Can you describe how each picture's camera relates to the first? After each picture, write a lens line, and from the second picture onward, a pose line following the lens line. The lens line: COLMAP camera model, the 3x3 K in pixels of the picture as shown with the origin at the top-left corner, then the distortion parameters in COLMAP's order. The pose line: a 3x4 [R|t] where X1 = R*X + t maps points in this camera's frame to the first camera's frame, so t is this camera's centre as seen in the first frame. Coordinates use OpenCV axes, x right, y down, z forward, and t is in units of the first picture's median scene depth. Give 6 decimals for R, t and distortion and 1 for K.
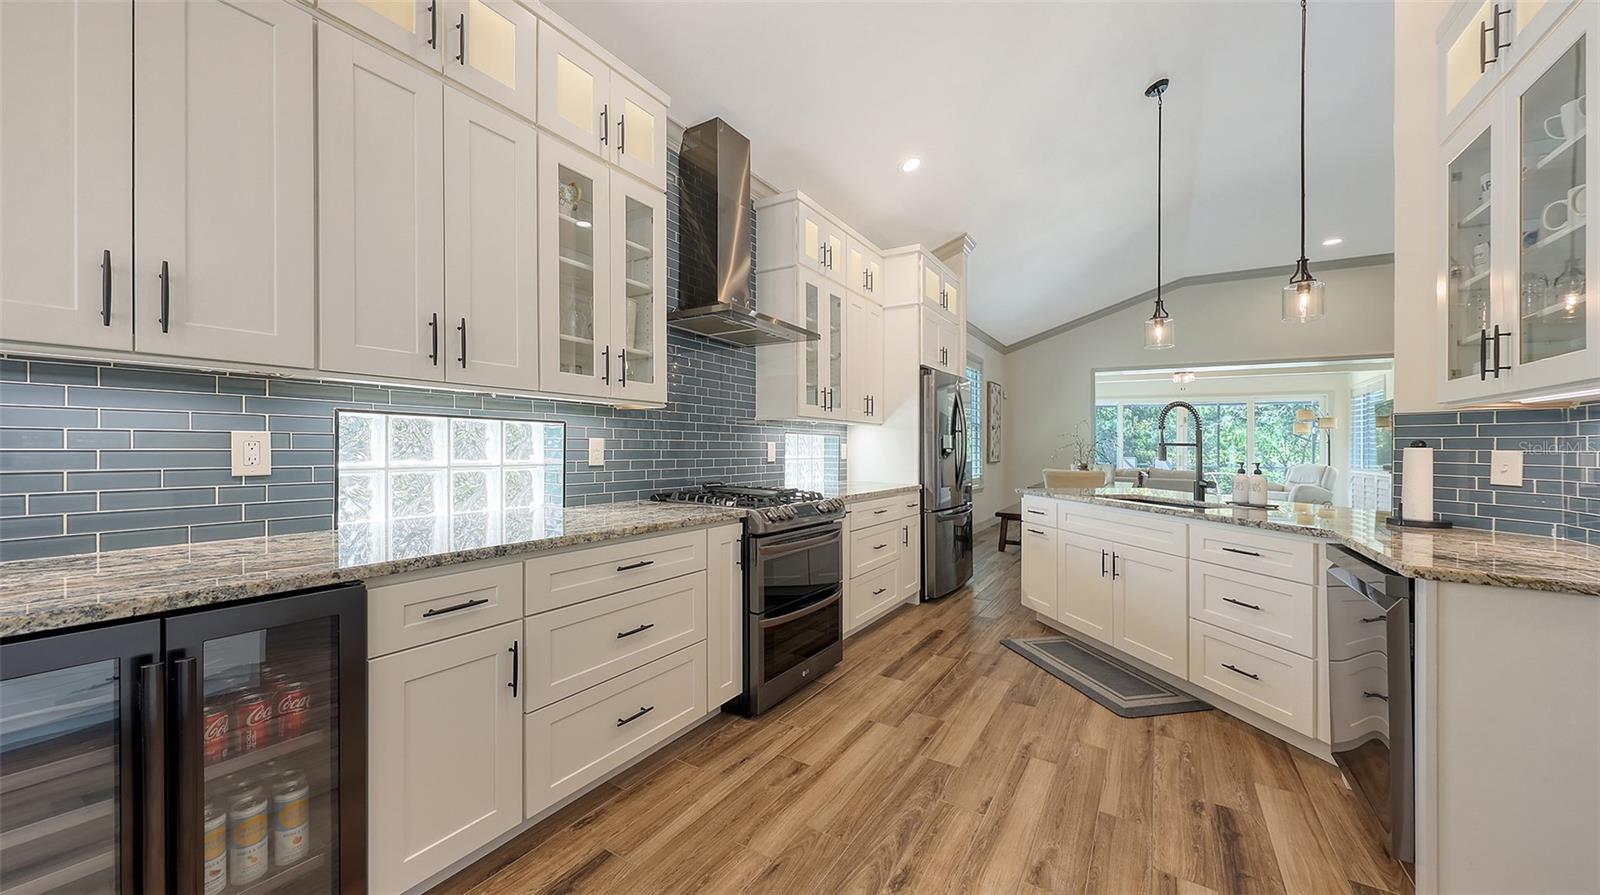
lens RADIAL K [[578.6, 0, 807.4], [0, 578.6, 456.8], [0, 0, 1]] dist [0.000636, -0.000095]
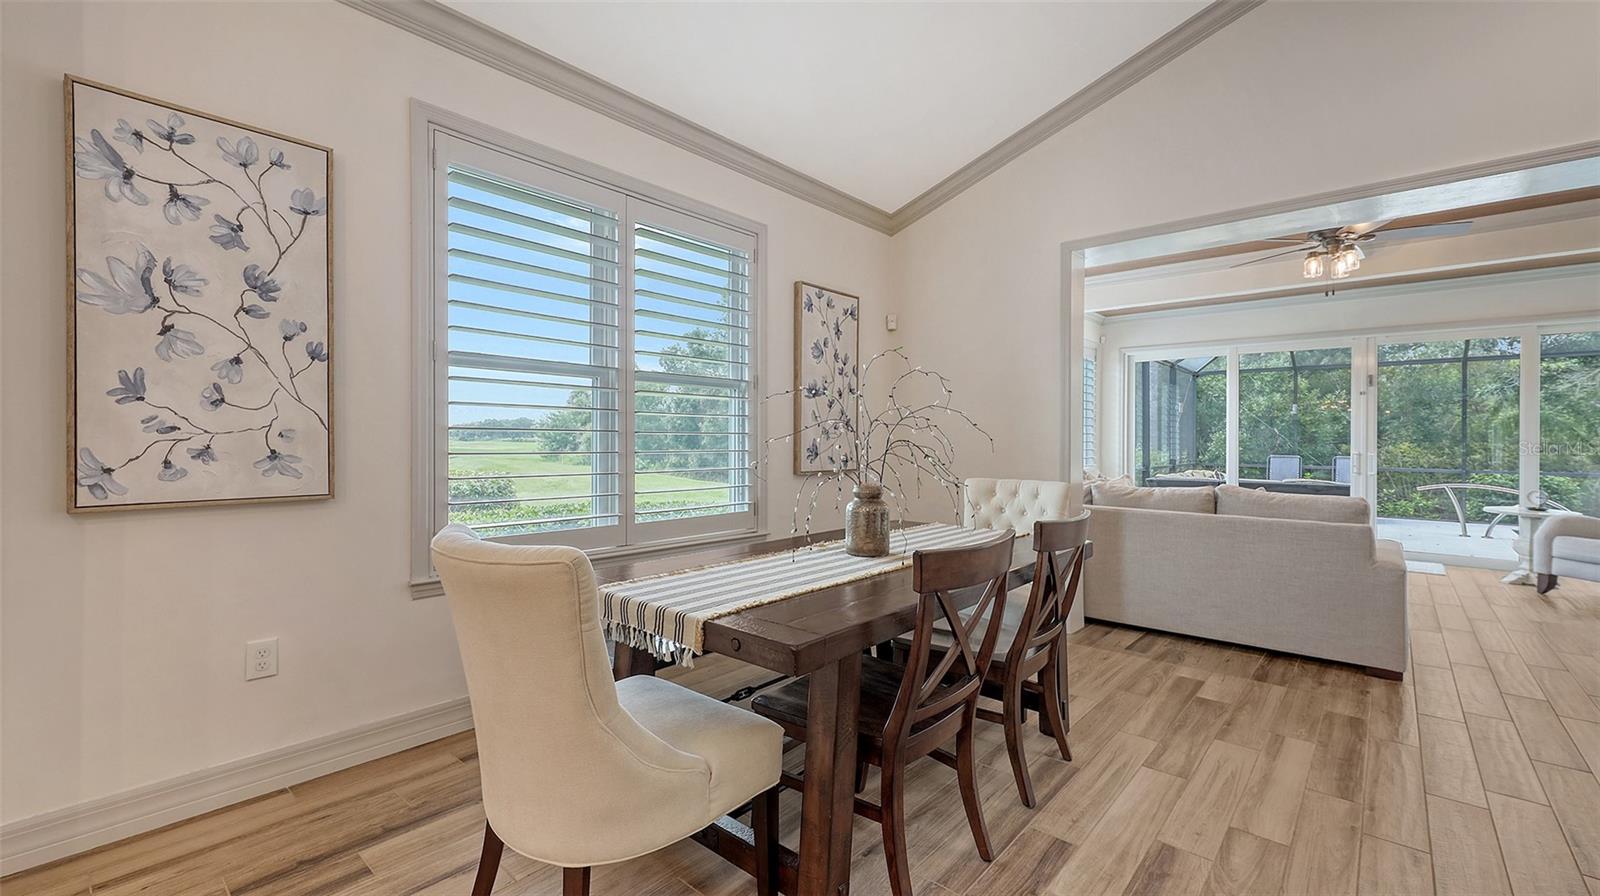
lens RADIAL K [[661.2, 0, 795.0], [0, 661.2, 440.6], [0, 0, 1]] dist [-0.000780, -0.000090]
pose [[0.983793, -0.000795, -0.179304, 1.224616], [-0.002241, 0.999858, -0.016731, -0.018739], [0.179292, 0.016861, 0.983651, 1.621735]]
